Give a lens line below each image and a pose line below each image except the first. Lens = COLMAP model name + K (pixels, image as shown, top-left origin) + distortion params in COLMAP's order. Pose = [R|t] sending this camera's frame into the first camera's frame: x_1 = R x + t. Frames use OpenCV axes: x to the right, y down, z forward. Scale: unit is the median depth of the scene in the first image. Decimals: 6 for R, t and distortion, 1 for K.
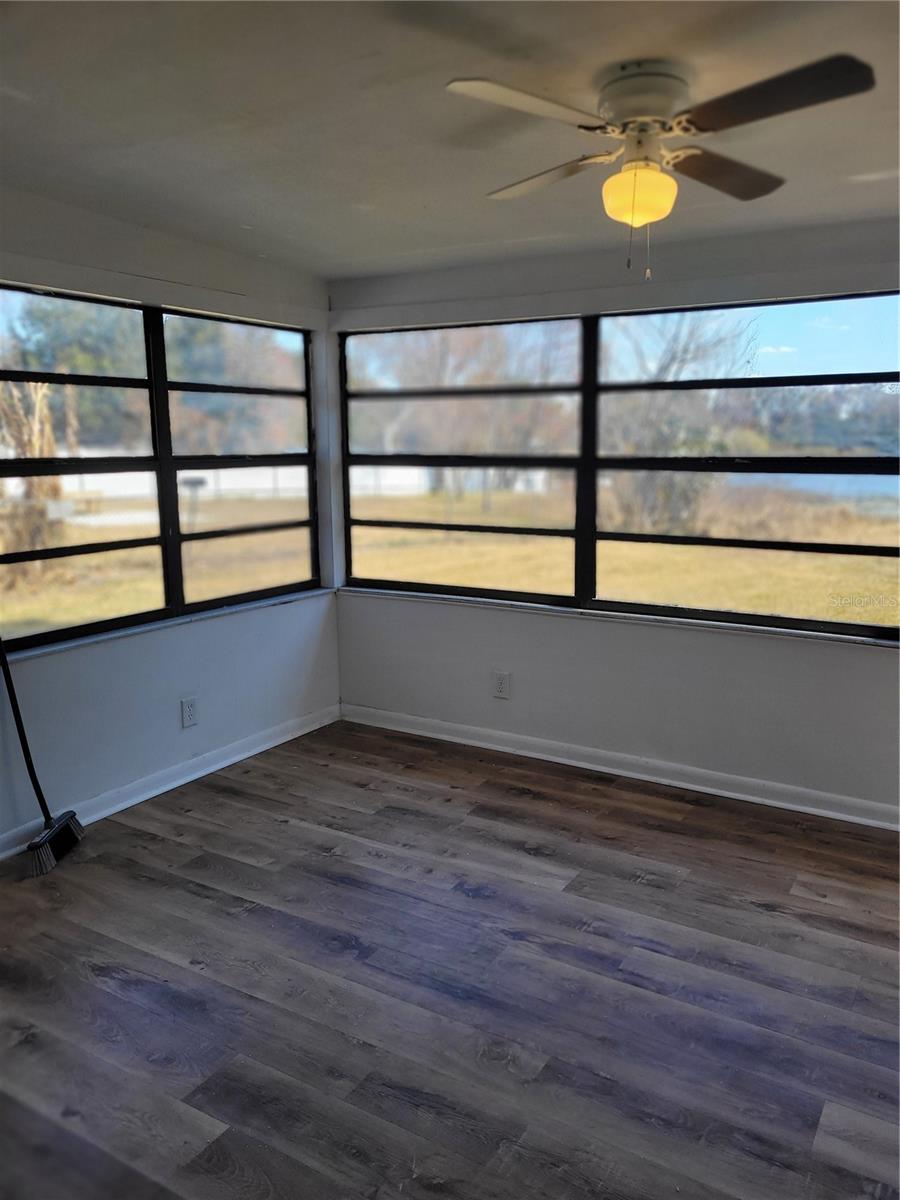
lens RADIAL K [[898.6, 0, 452.8], [0, 898.6, 580.7], [0, 0, 1]] dist [0.038115, -0.007486]
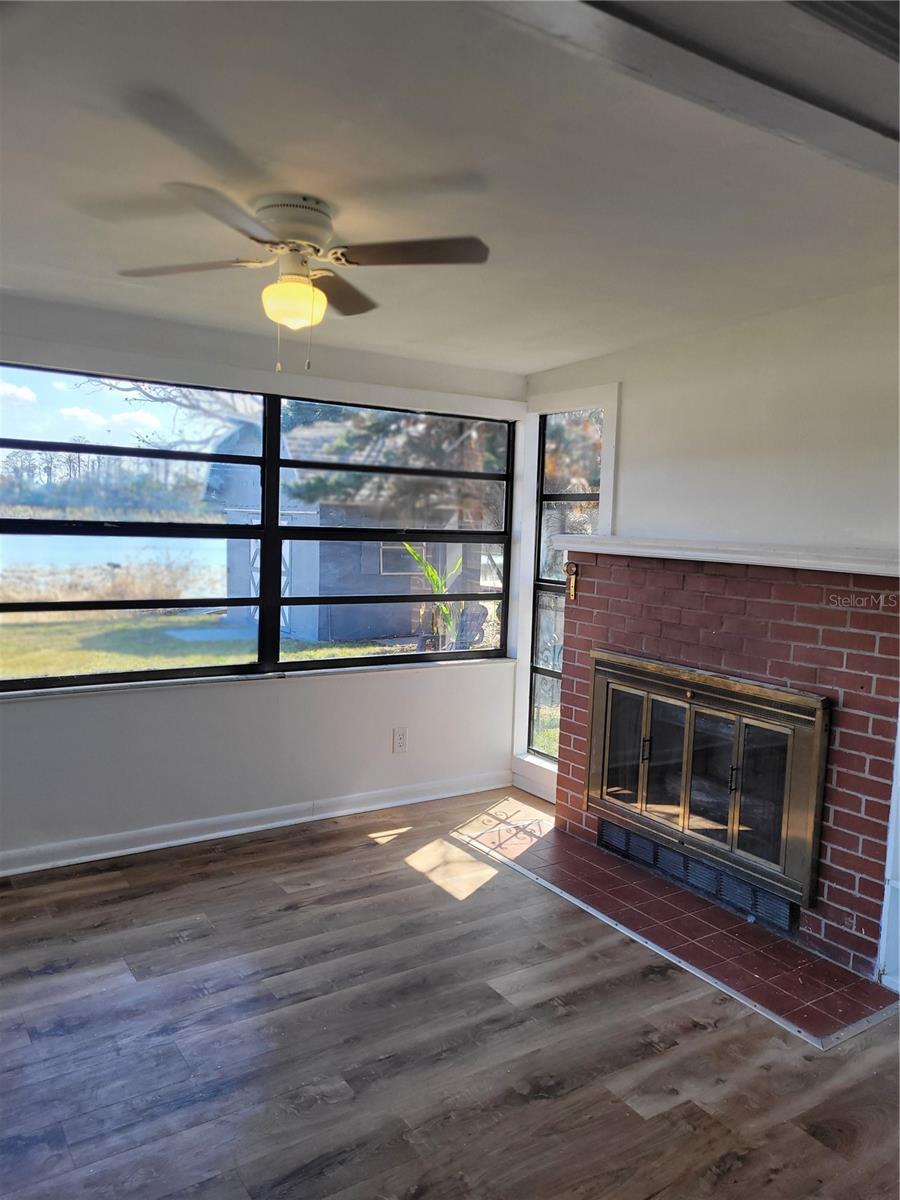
lens RADIAL K [[914.5, 0, 450.0], [0, 914.5, 600.0], [0, 0, 1]] dist [0.027545, -0.007397]
pose [[0.438168, -0.072496, 0.895965, -0.611184], [0.112798, 0.993298, 0.025208, -0.041178], [-0.891788, 0.090018, 0.443408, 0.267800]]
